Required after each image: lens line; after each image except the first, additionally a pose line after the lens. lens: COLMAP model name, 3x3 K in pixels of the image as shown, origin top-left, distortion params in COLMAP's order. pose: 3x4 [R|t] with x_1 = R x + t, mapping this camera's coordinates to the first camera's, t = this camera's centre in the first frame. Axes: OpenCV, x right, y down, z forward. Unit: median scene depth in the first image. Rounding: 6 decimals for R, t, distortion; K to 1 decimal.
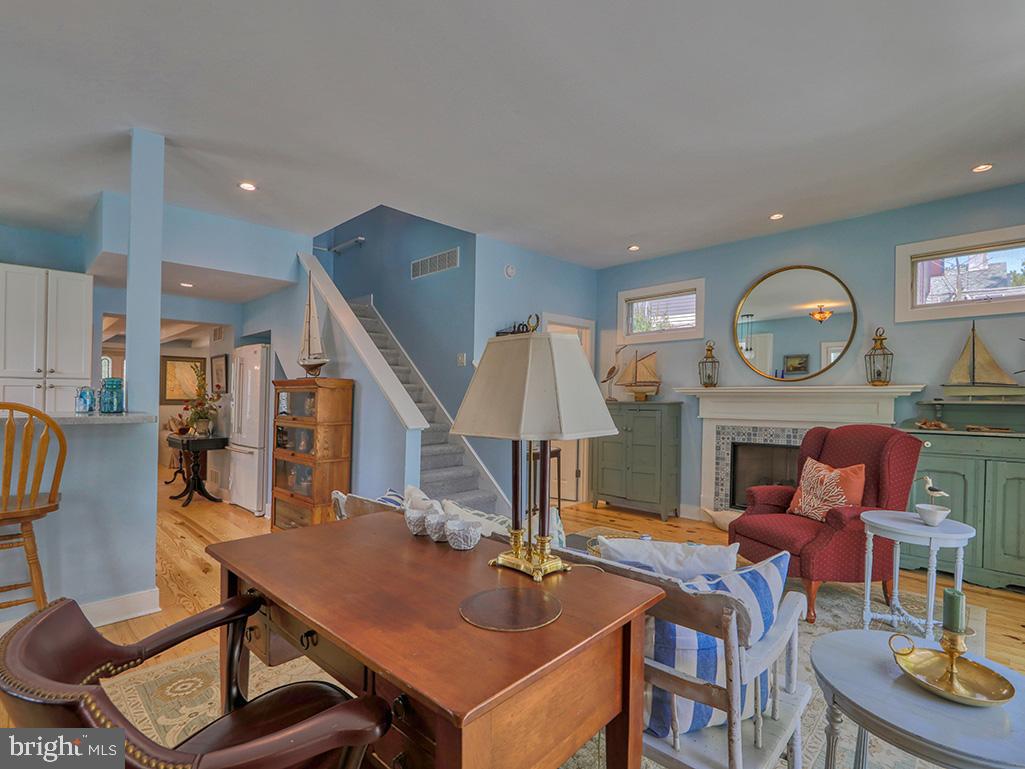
lens RADIAL K [[509.7, 0, 509.4], [0, 509.7, 392.3], [0, 0, 1]] dist [-0.014126, 0.000164]
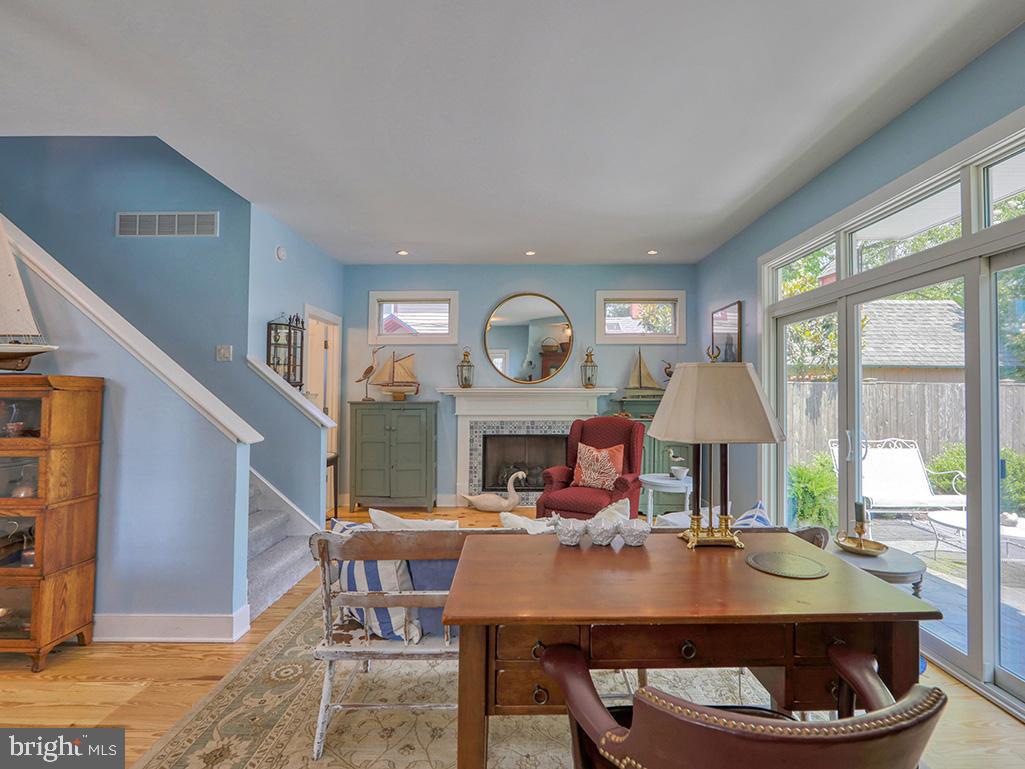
lens RADIAL K [[497.7, 0, 532.4], [0, 497.7, 379.9], [0, 0, 1]] dist [-0.013420, -0.000030]
pose [[0.709933, 0.013194, 0.704146, -0.290822], [-0.003629, 0.999880, -0.015077, -0.011659], [-0.704260, 0.008149, 0.709895, 0.103973]]
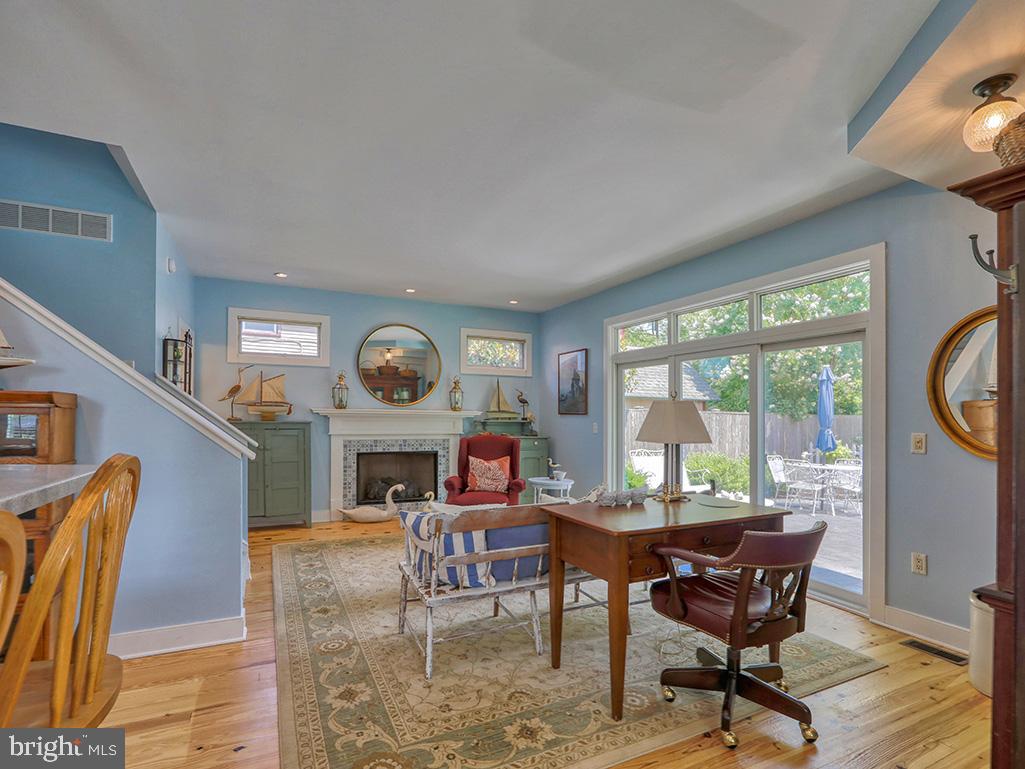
lens RADIAL K [[497.8, 0, 500.4], [0, 497.8, 400.1], [0, 0, 1]] dist [-0.015403, 0.000224]
pose [[0.362566, 0.027942, 0.931539, -0.583434], [-0.018901, 0.999565, -0.022626, -0.011342], [-0.931766, -0.009404, 0.362936, 0.221551]]
